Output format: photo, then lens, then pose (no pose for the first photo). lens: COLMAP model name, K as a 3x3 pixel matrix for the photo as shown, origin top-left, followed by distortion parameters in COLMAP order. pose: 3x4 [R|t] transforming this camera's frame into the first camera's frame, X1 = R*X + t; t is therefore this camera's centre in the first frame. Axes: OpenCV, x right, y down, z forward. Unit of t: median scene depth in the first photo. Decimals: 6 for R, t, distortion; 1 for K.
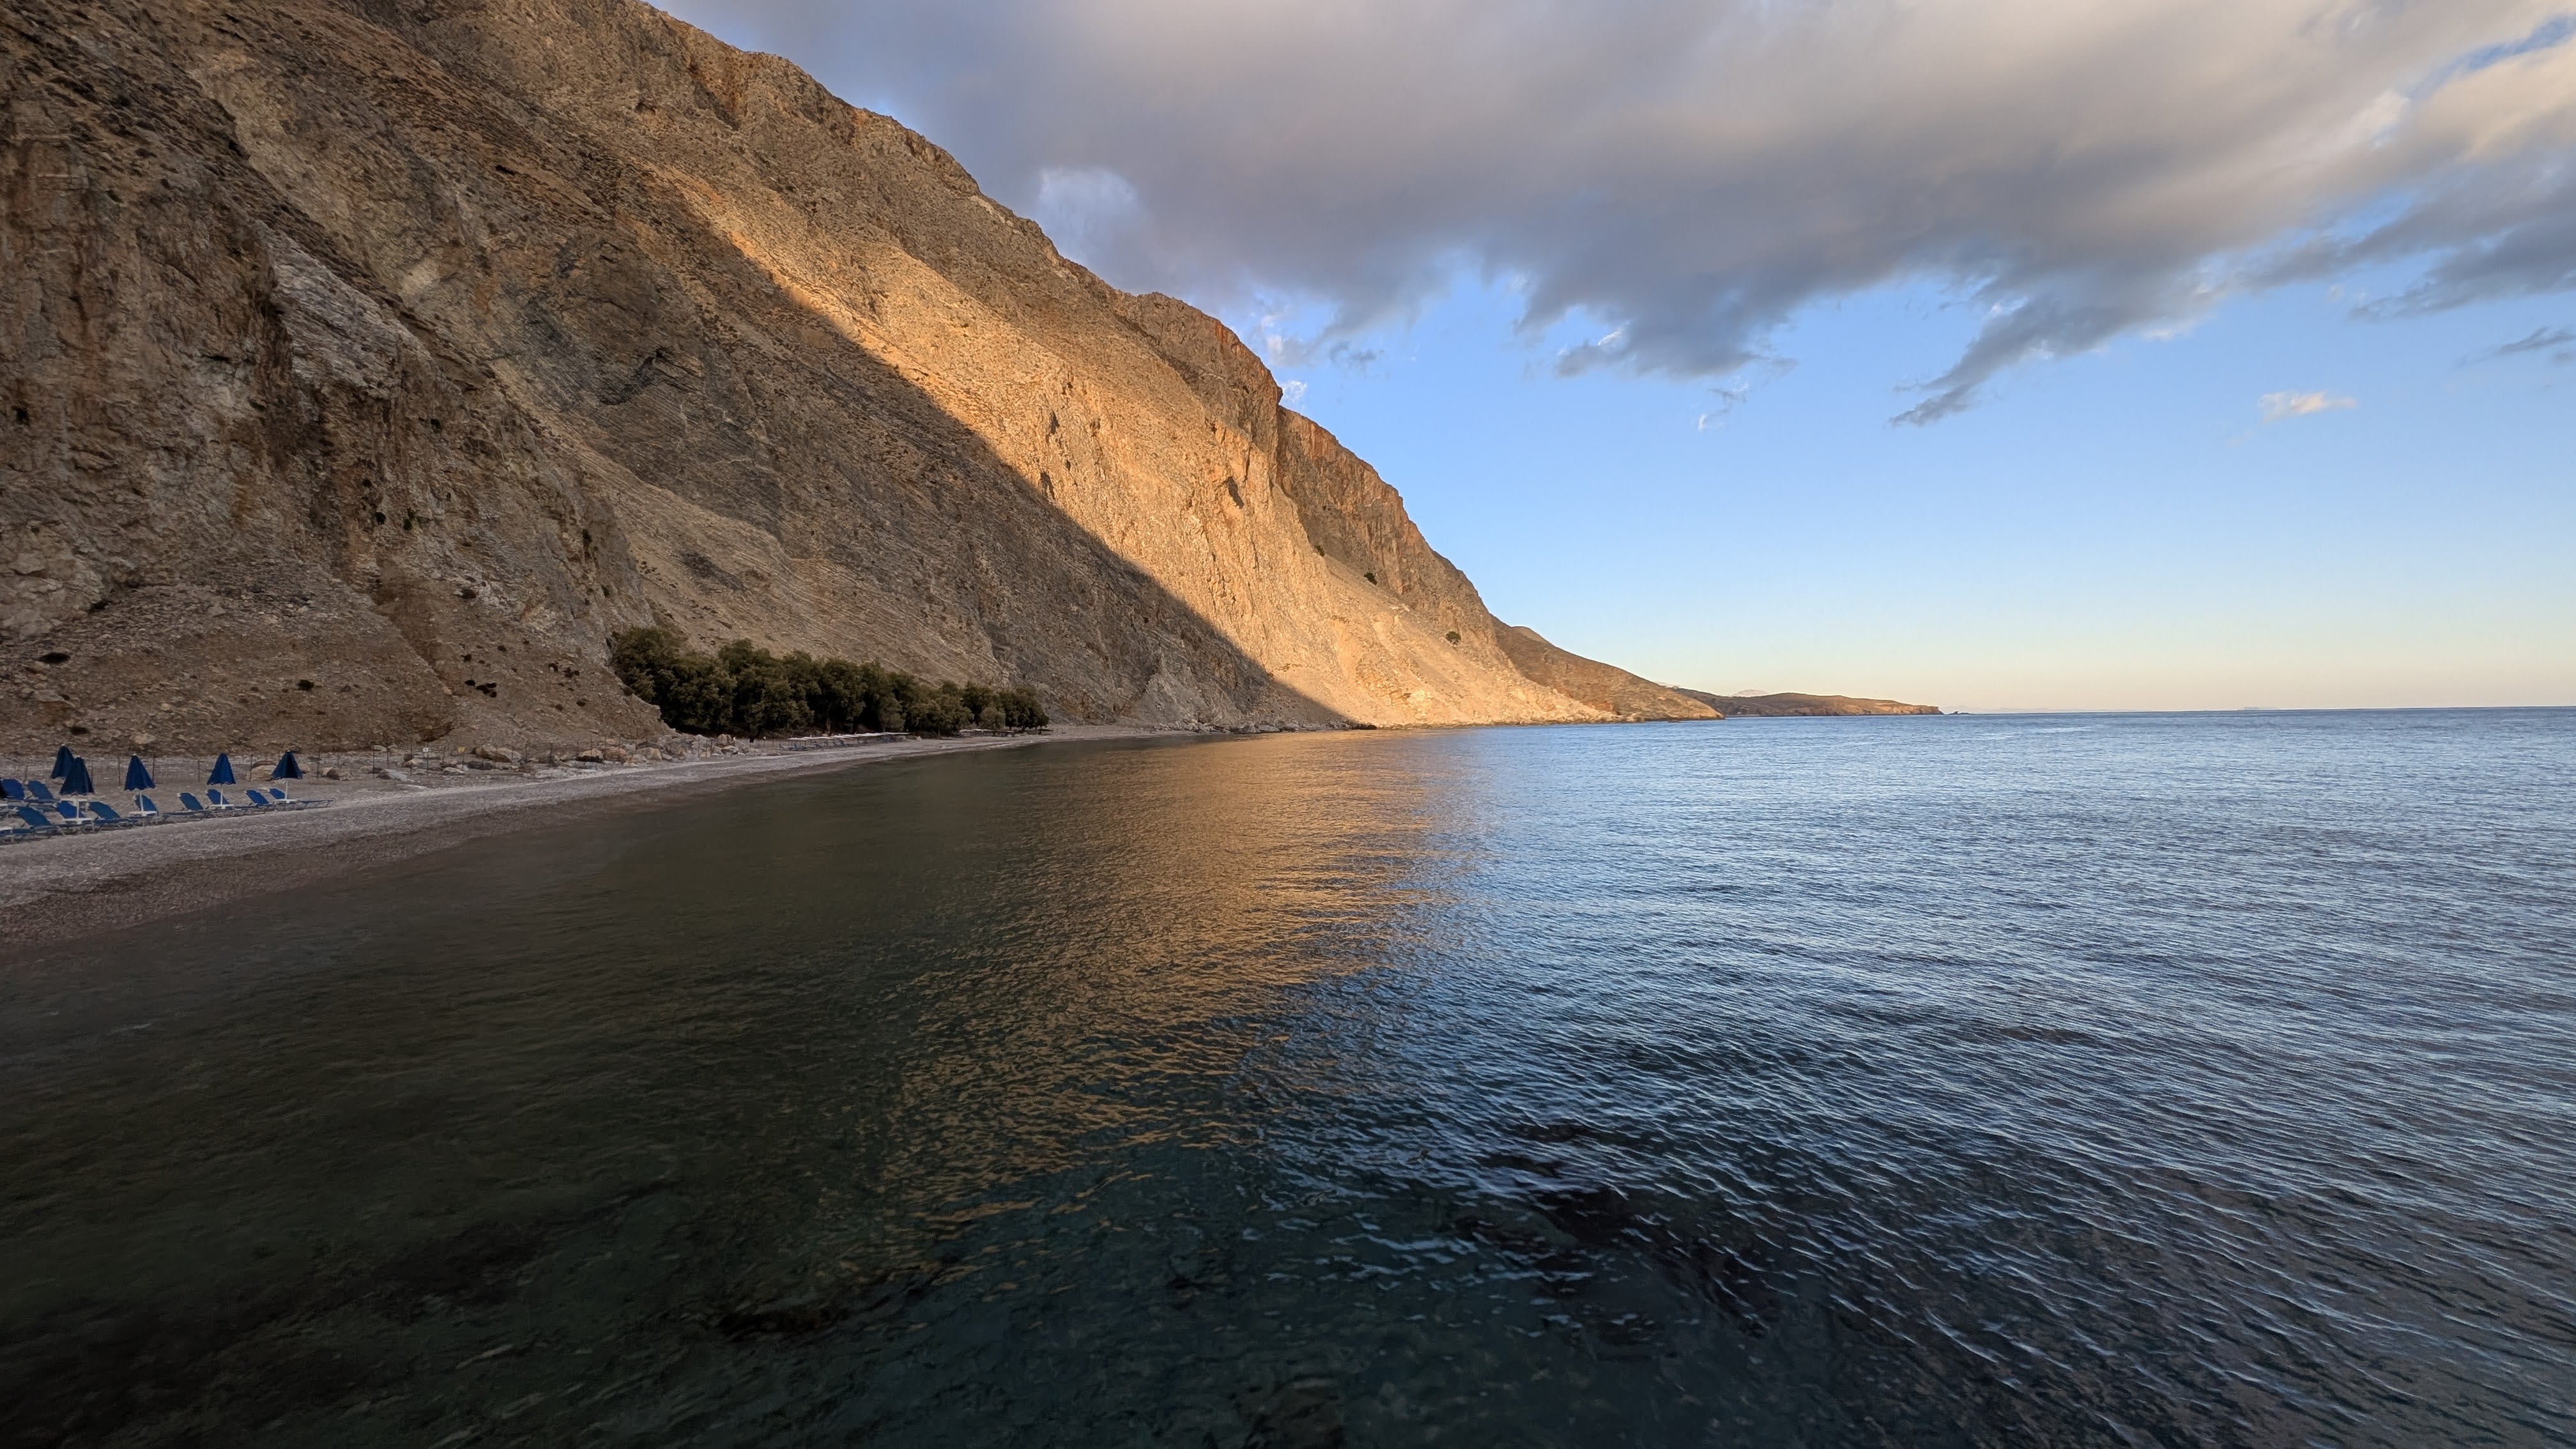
lens RADIAL K [[969.3, 0, 1288.8], [0, 969.3, 724.9], [0, 0, 1]] dist [0.014046, -0.000692]
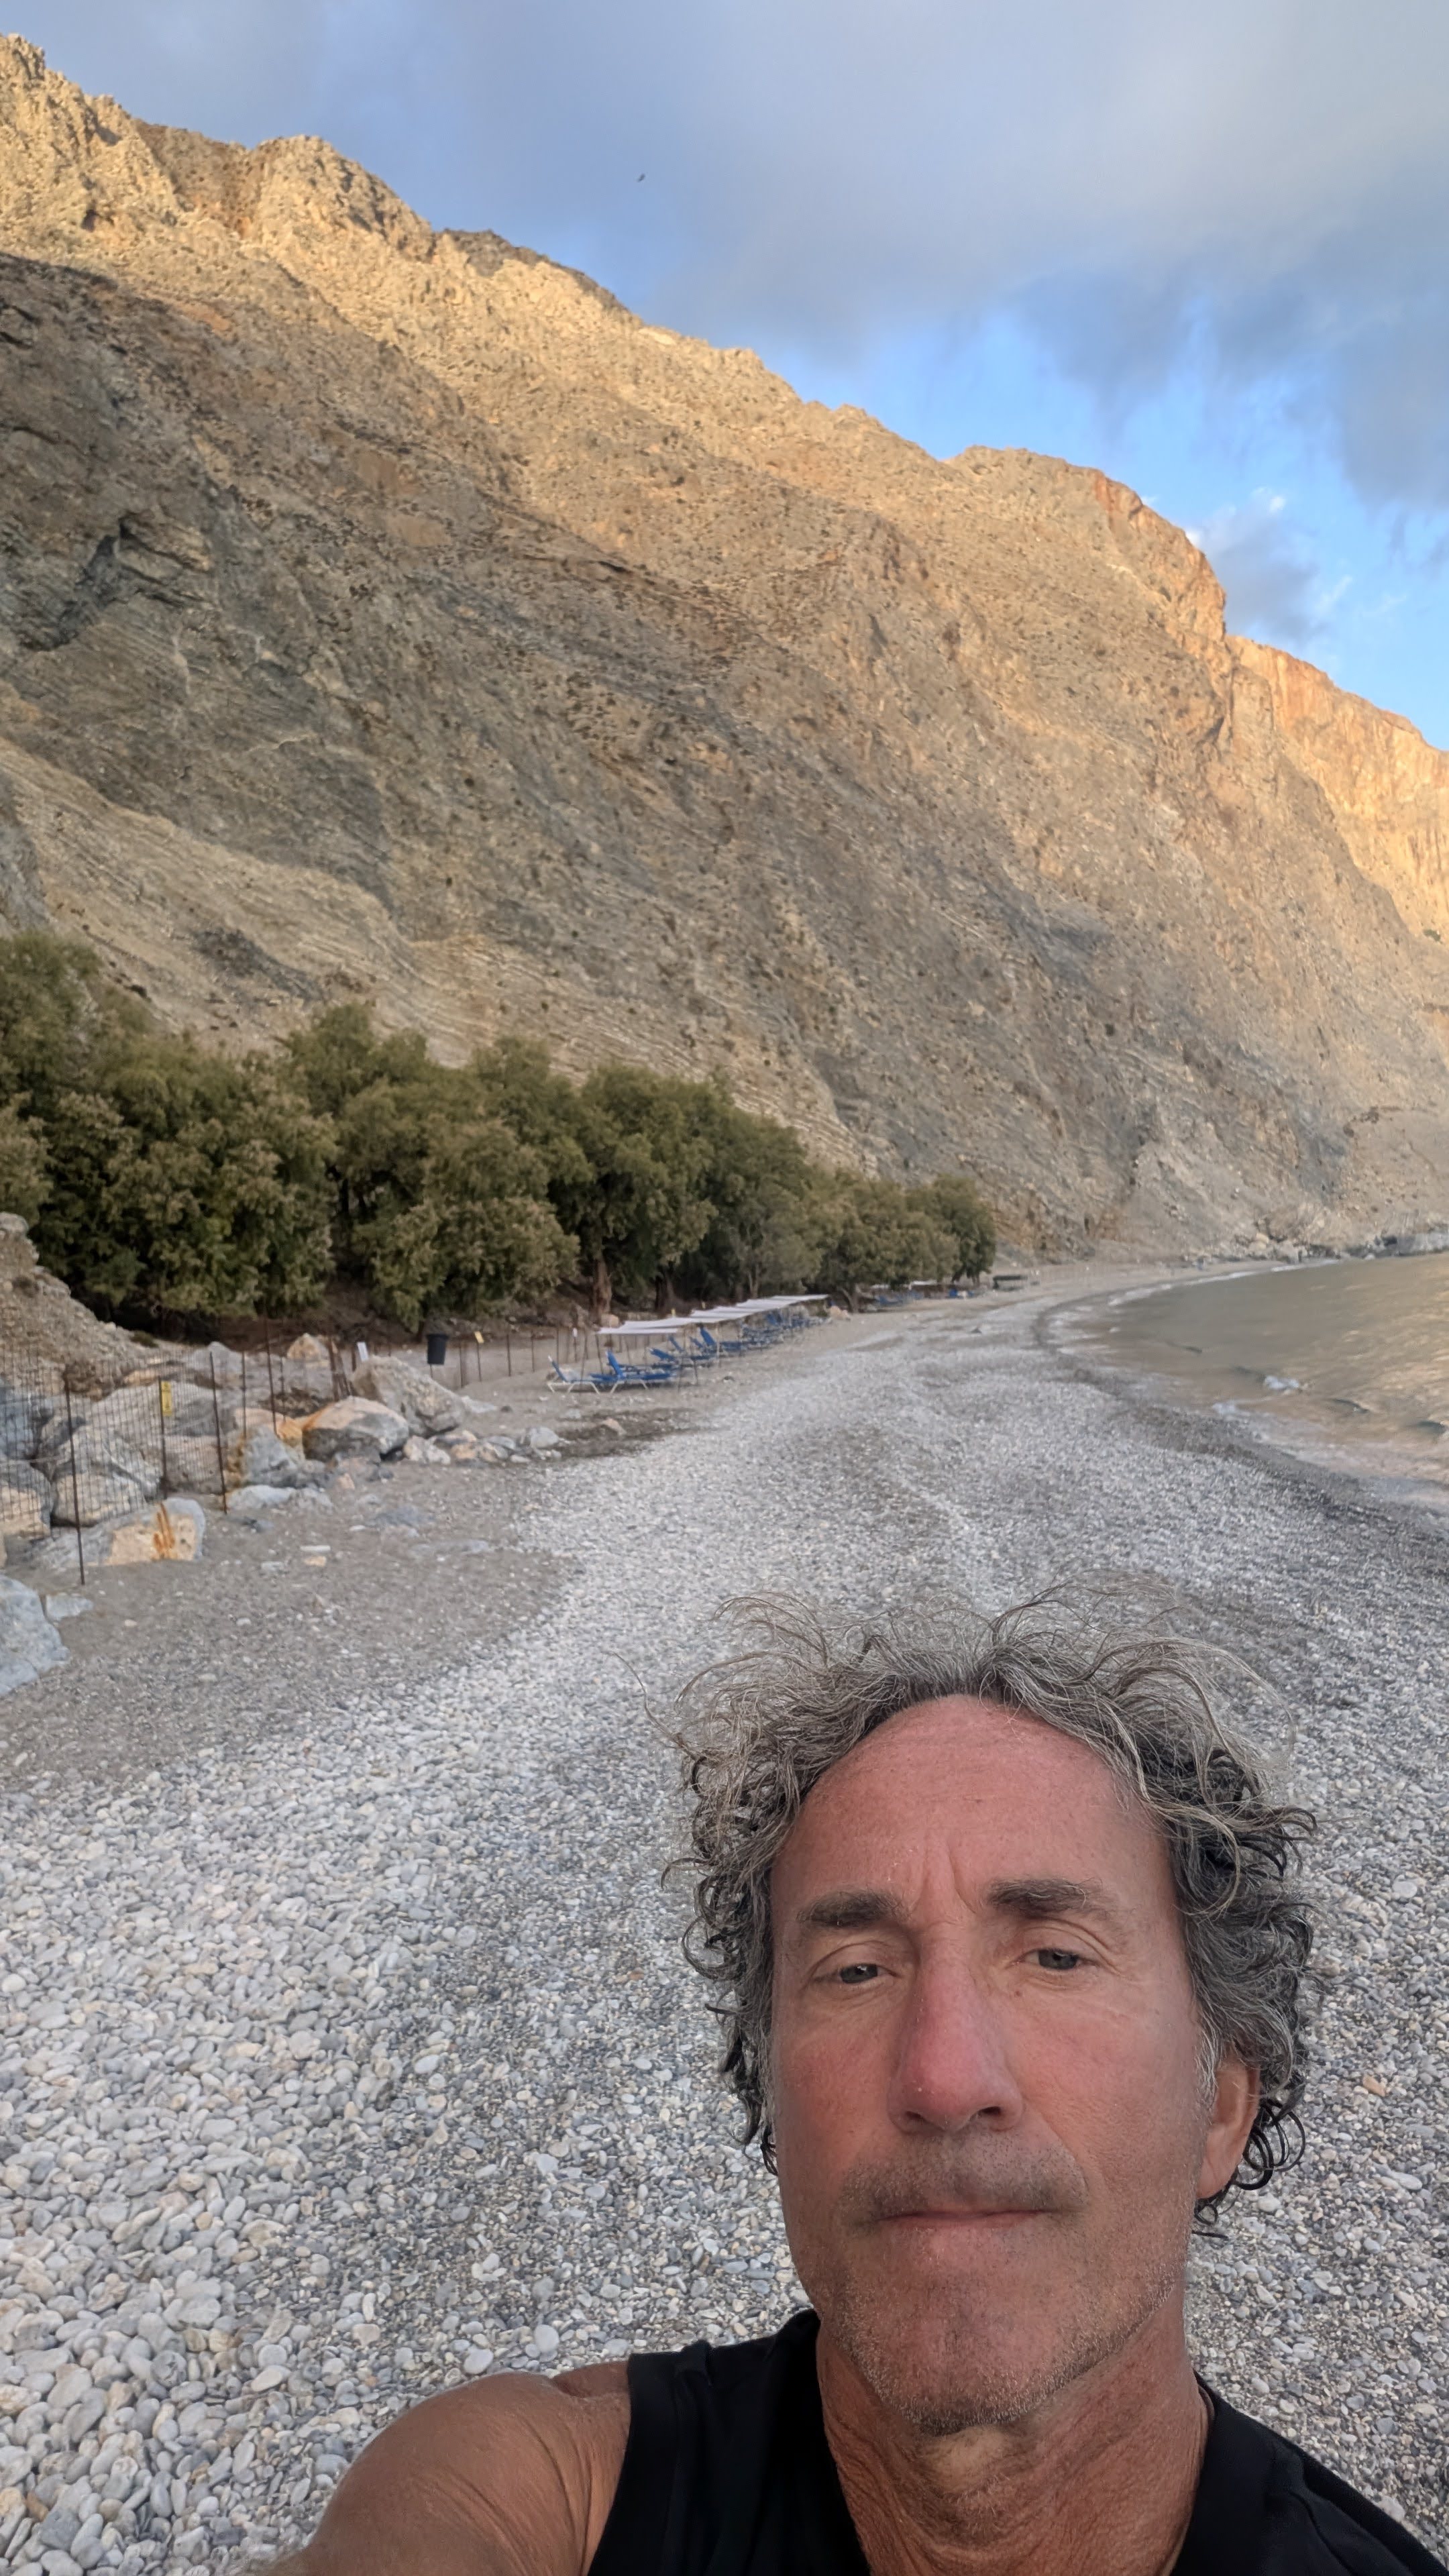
lens RADIAL K [[1625.6, 0, 714.0], [0, 1625.6, 1324.4], [0, 0, 1]] dist [-0.047759, 0.020676]
pose [[0.956793, -0.077674, -0.280205, -0.181980], [0.085569, 0.996203, 0.016036, 0.003967], [0.277895, -0.039320, 0.959806, 0.314151]]
